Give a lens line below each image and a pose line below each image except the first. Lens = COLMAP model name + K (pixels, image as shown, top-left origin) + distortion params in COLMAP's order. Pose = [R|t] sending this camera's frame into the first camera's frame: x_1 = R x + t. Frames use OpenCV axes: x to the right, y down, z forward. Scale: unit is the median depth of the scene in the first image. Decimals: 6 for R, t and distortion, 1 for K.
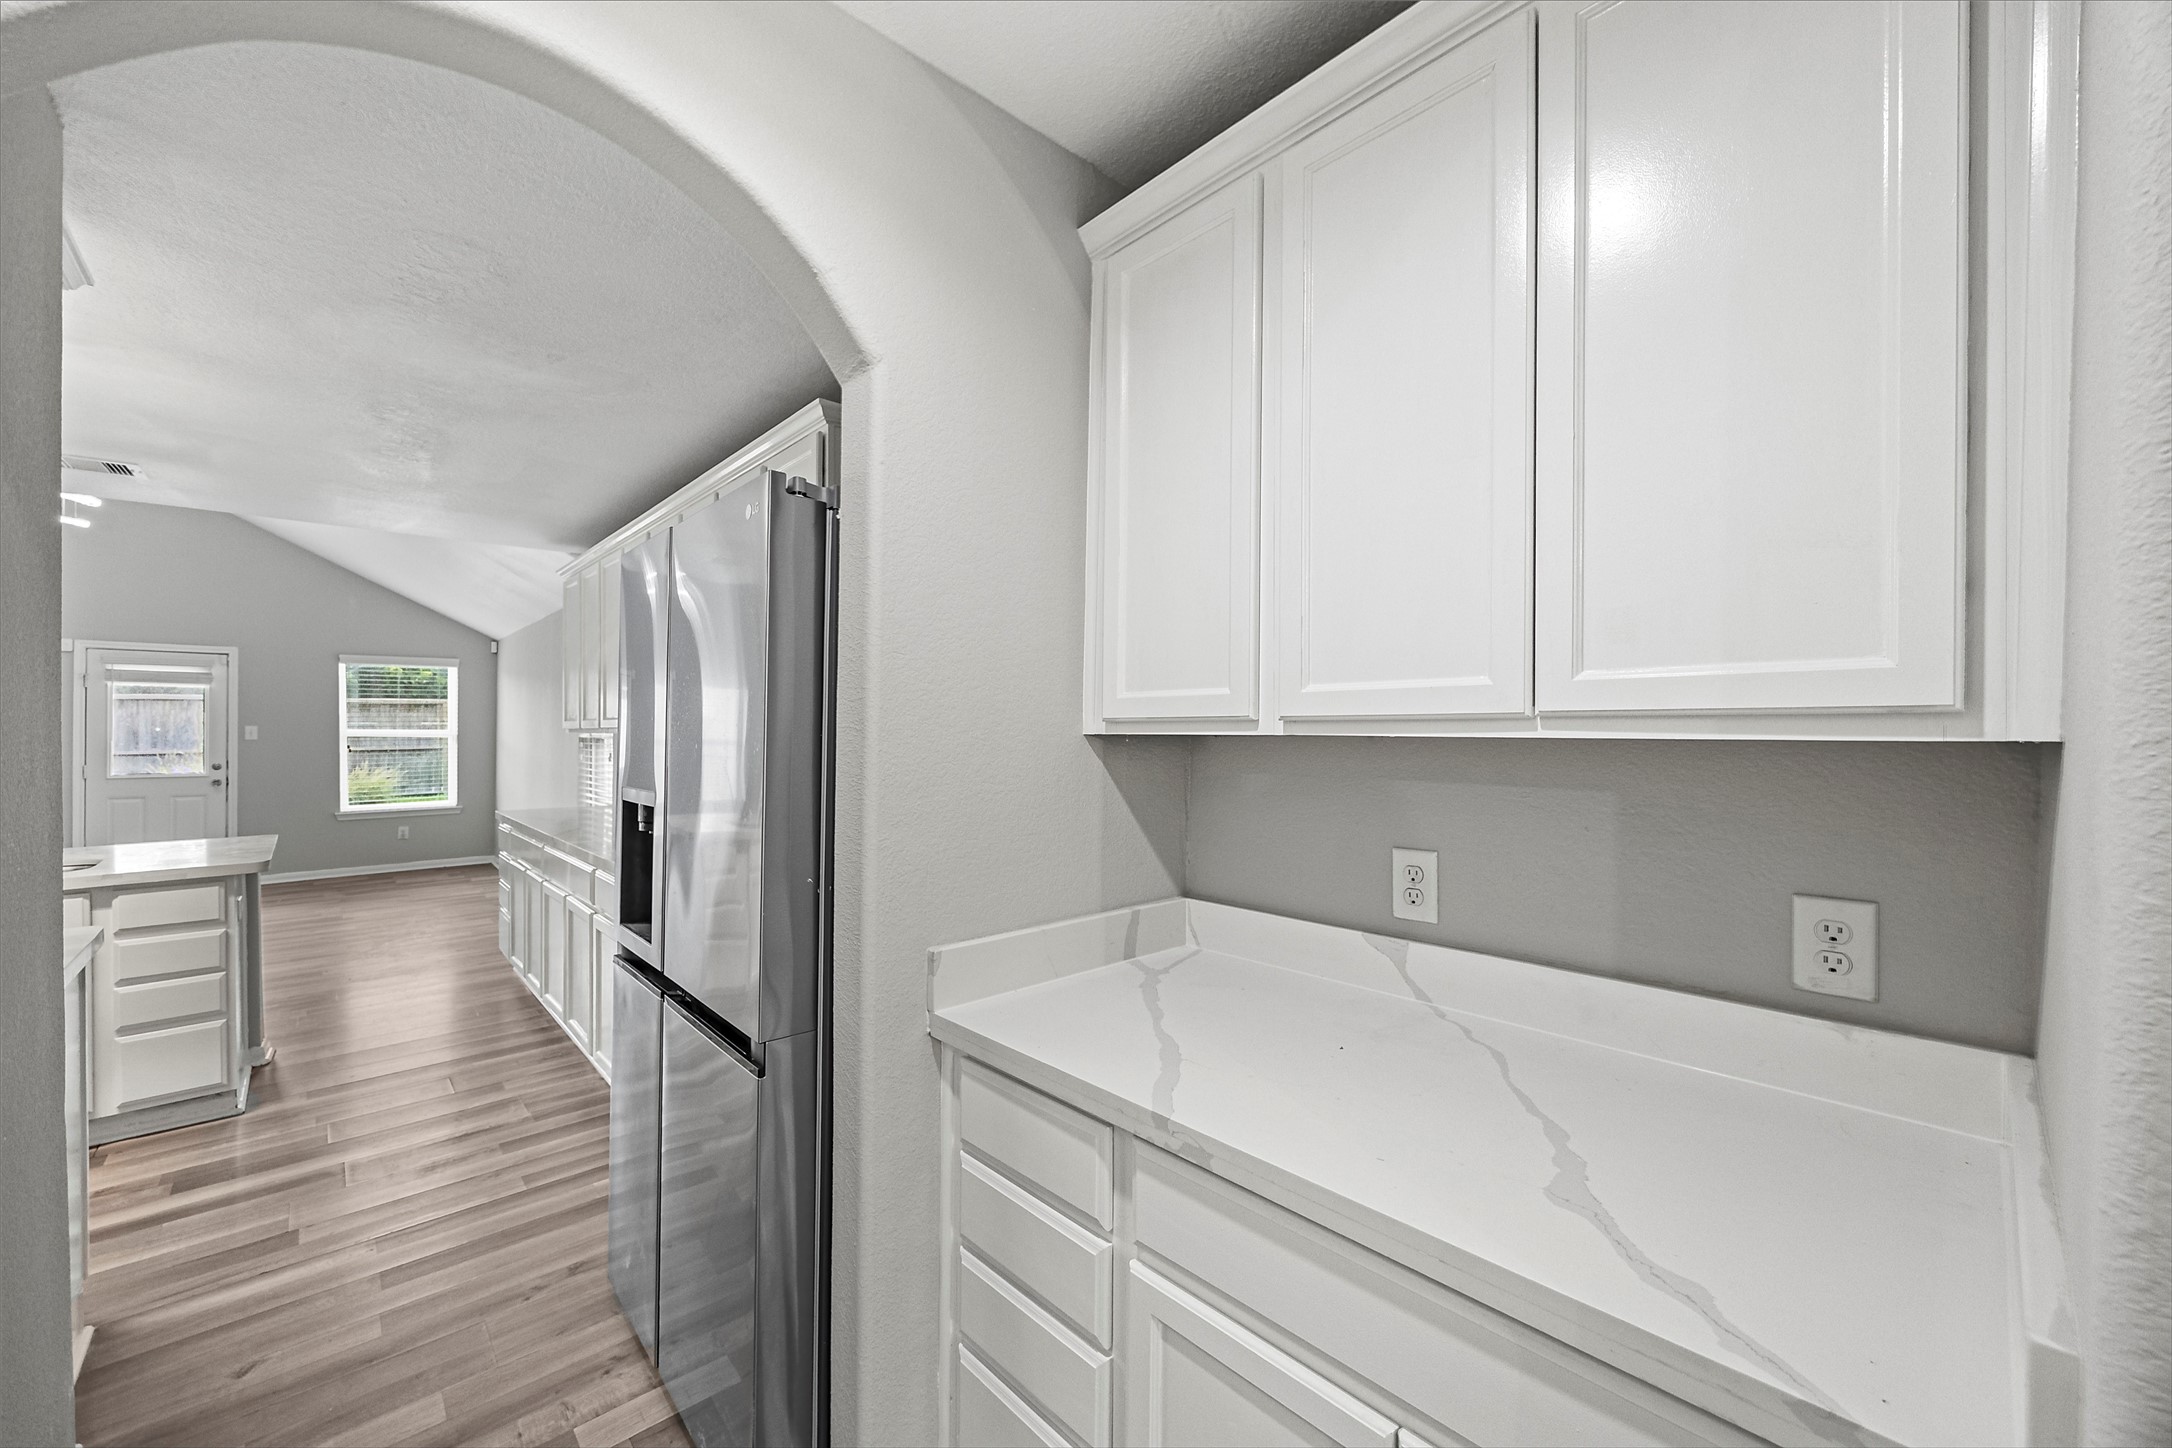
lens RADIAL K [[823.5, 0, 1071.5], [0, 823.5, 739.6], [0, 0, 1]] dist [-0.004609, 0.001035]
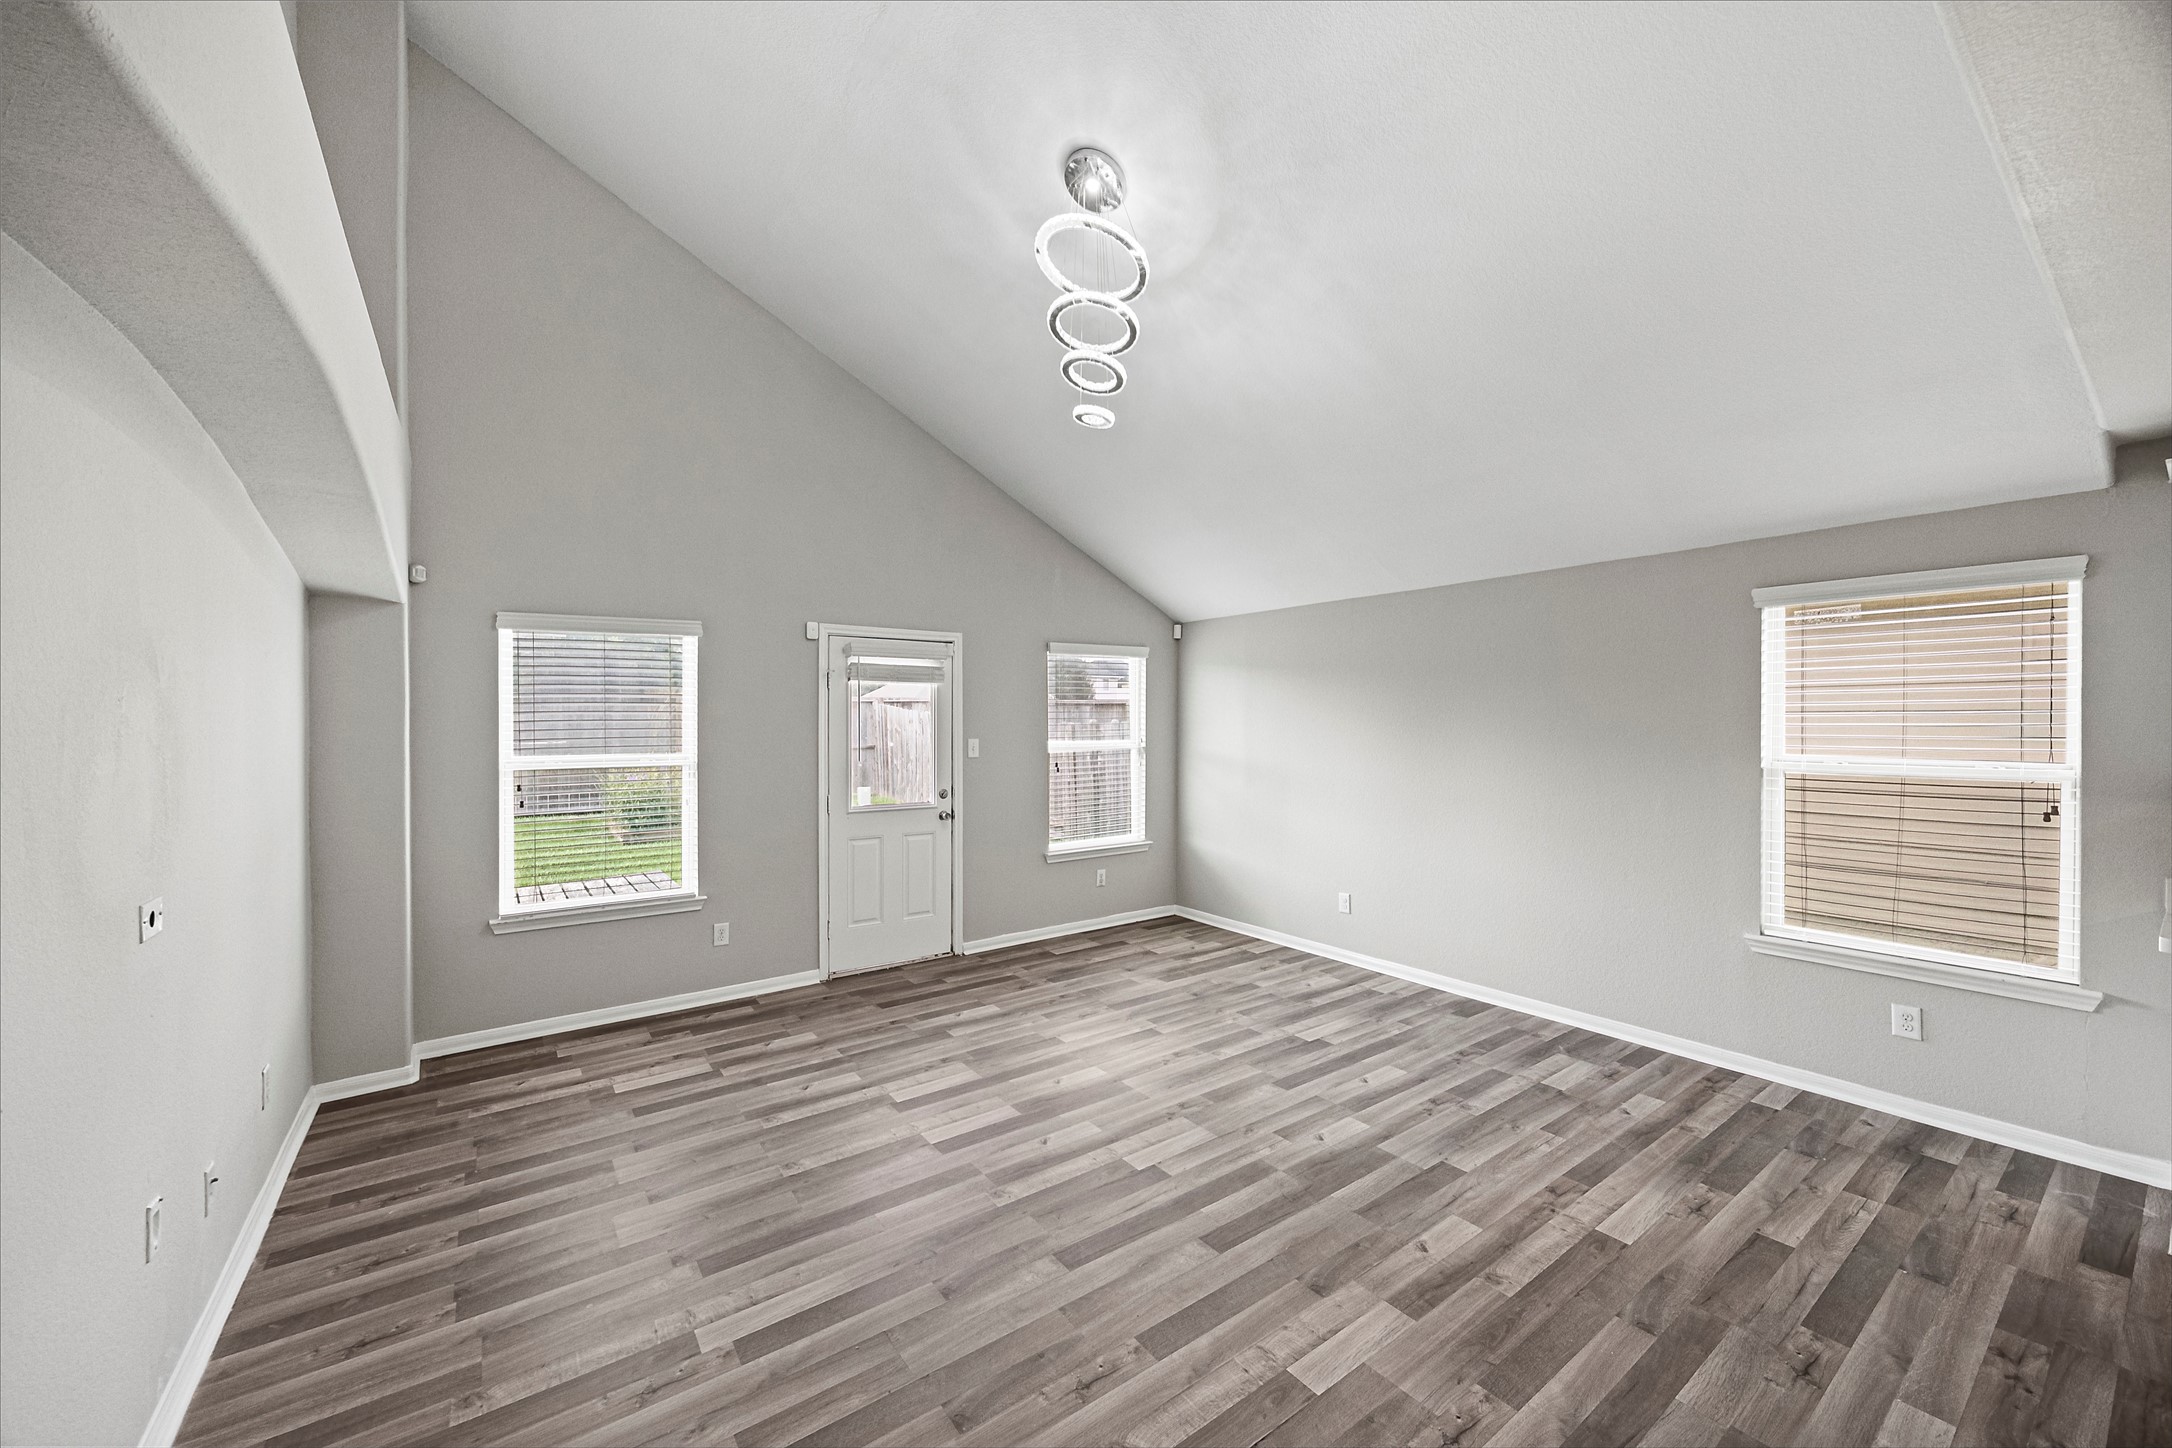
lens RADIAL K [[823.5, 0, 1073.1], [0, 823.5, 726.7], [0, 0, 1]] dist [-0.004609, 0.001035]
pose [[0.991874, -0.001275, -0.127217, -0.893734], [0.000850, 0.999994, -0.003396, -0.027237], [0.127221, 0.003260, 0.991869, 0.296722]]
